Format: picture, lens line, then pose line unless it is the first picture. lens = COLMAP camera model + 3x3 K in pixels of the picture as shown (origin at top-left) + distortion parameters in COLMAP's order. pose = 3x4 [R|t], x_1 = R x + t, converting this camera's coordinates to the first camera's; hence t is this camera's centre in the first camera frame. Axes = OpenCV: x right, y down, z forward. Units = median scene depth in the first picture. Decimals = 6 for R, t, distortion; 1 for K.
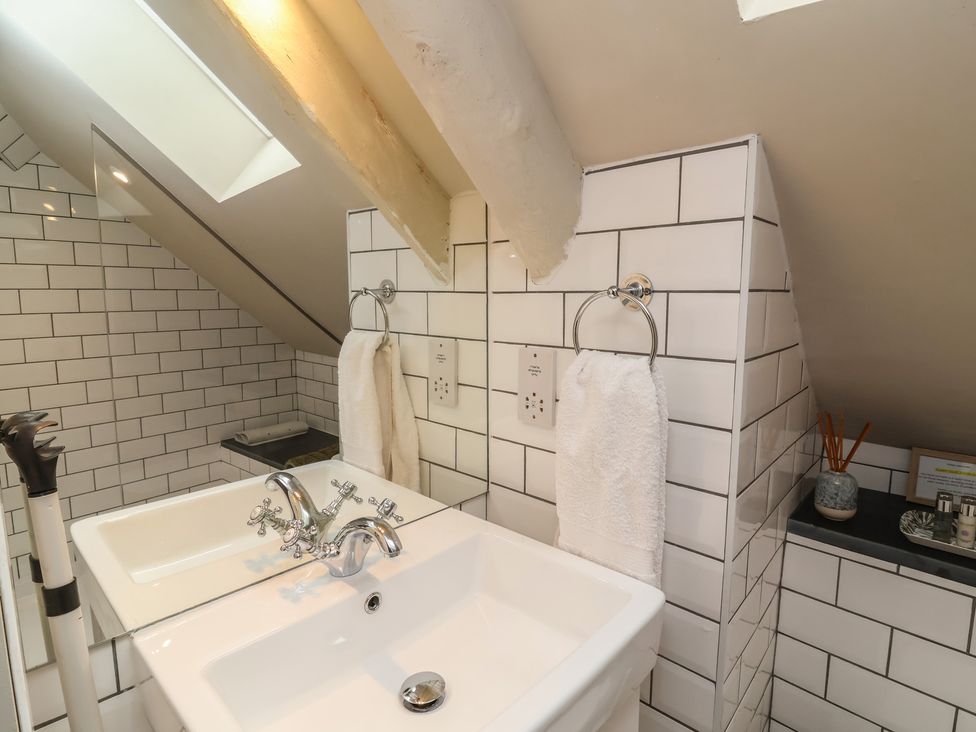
lens RADIAL K [[556.5, 0, 488.0], [0, 556.5, 366.0], [0, 0, 1]] dist [-0.003688, -0.001308]
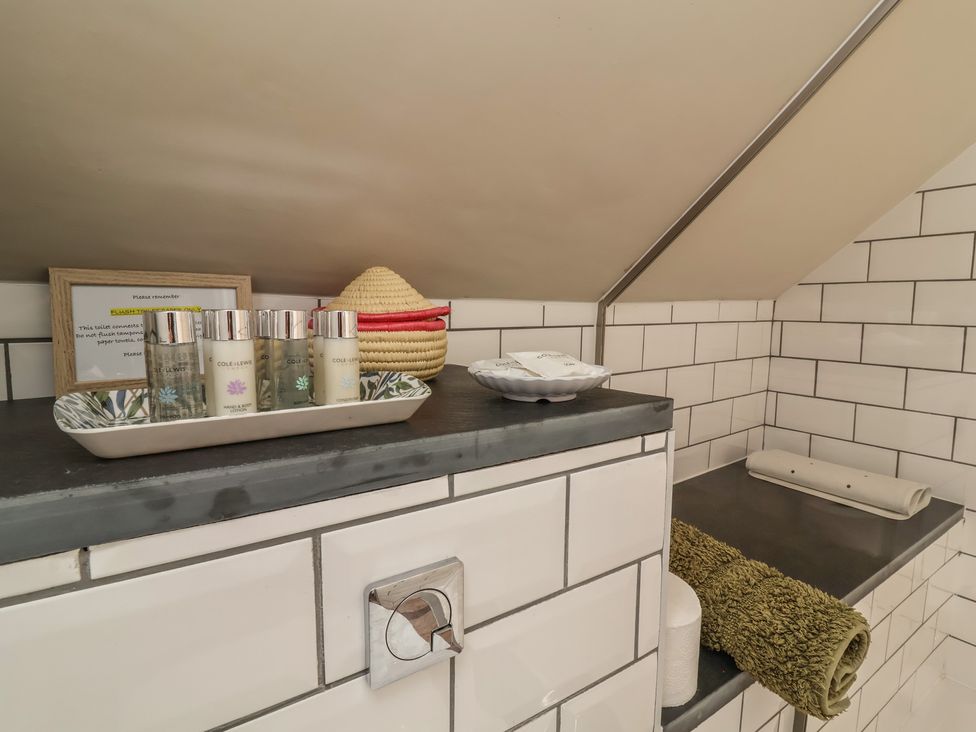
lens RADIAL K [[524.4, 0, 488.0], [0, 524.4, 366.0], [0, 0, 1]] dist [-0.002078, -0.000864]
pose [[0.191427, -0.109027, 0.975433, 0.493484], [0.128988, 0.987986, 0.085117, 0.250874], [-0.972994, 0.109526, 0.203190, 0.682863]]
